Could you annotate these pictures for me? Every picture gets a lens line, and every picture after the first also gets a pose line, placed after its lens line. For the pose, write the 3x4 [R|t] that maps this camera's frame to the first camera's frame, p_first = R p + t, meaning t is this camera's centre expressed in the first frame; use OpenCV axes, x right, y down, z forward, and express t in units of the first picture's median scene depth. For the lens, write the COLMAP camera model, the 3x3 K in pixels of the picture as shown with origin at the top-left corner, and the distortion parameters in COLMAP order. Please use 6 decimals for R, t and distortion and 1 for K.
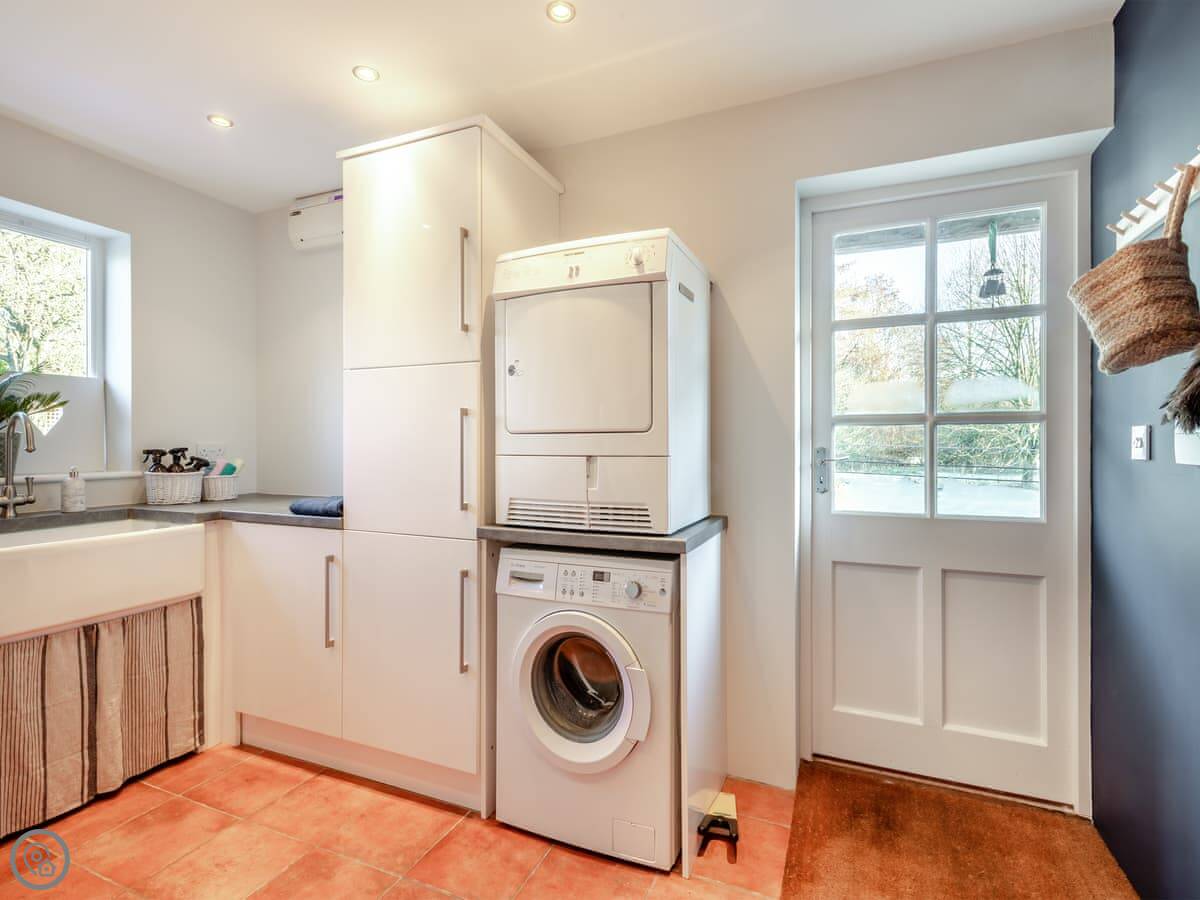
lens RADIAL K [[579.5, 0, 604.1], [0, 579.5, 446.1], [0, 0, 1]] dist [0.006744, -0.001719]
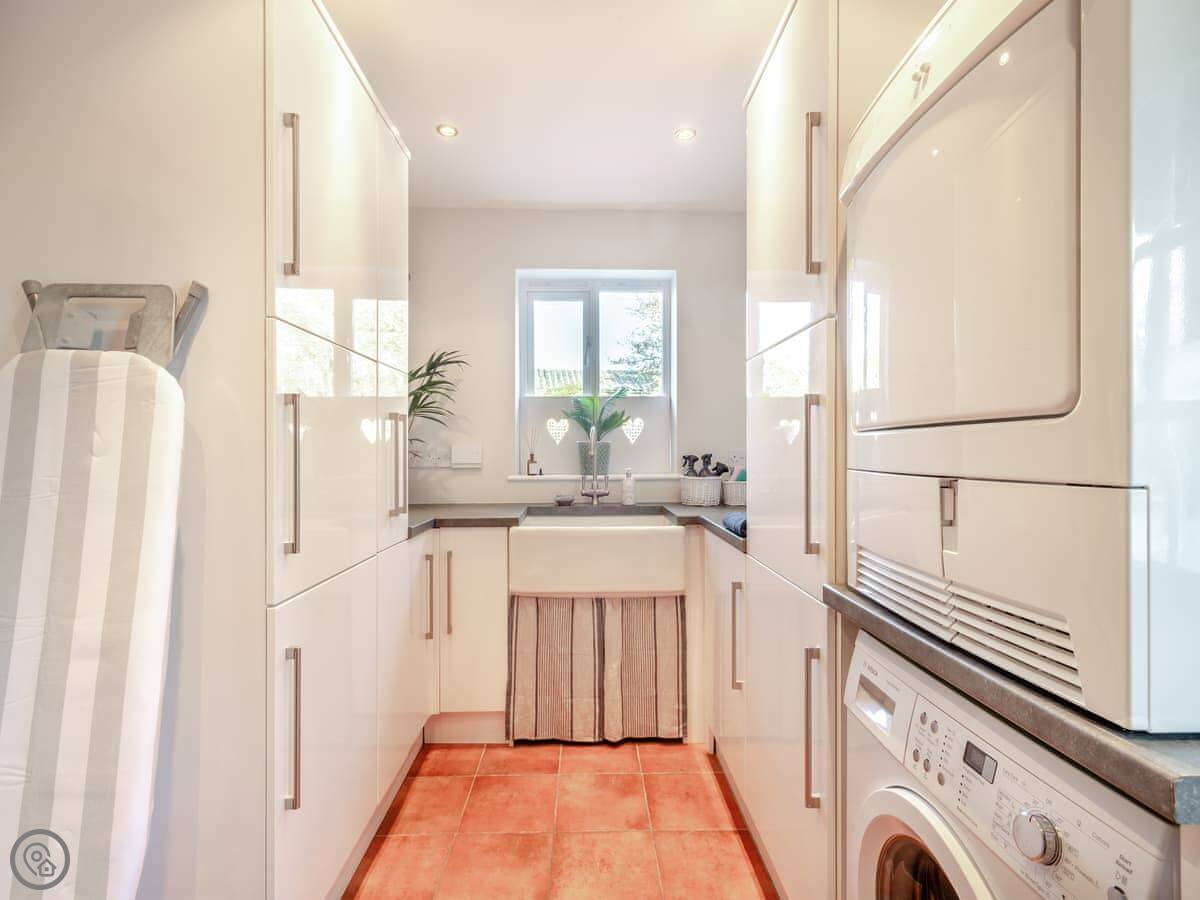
lens RADIAL K [[579.5, 0, 600.1], [0, 579.5, 451.7], [0, 0, 1]] dist [0.006744, -0.001719]
pose [[0.417573, 0.000944, -0.908643, 0.207601], [-0.002692, 0.999996, -0.000198, -0.001086], [0.908639, 0.002528, 0.417574, 0.443717]]
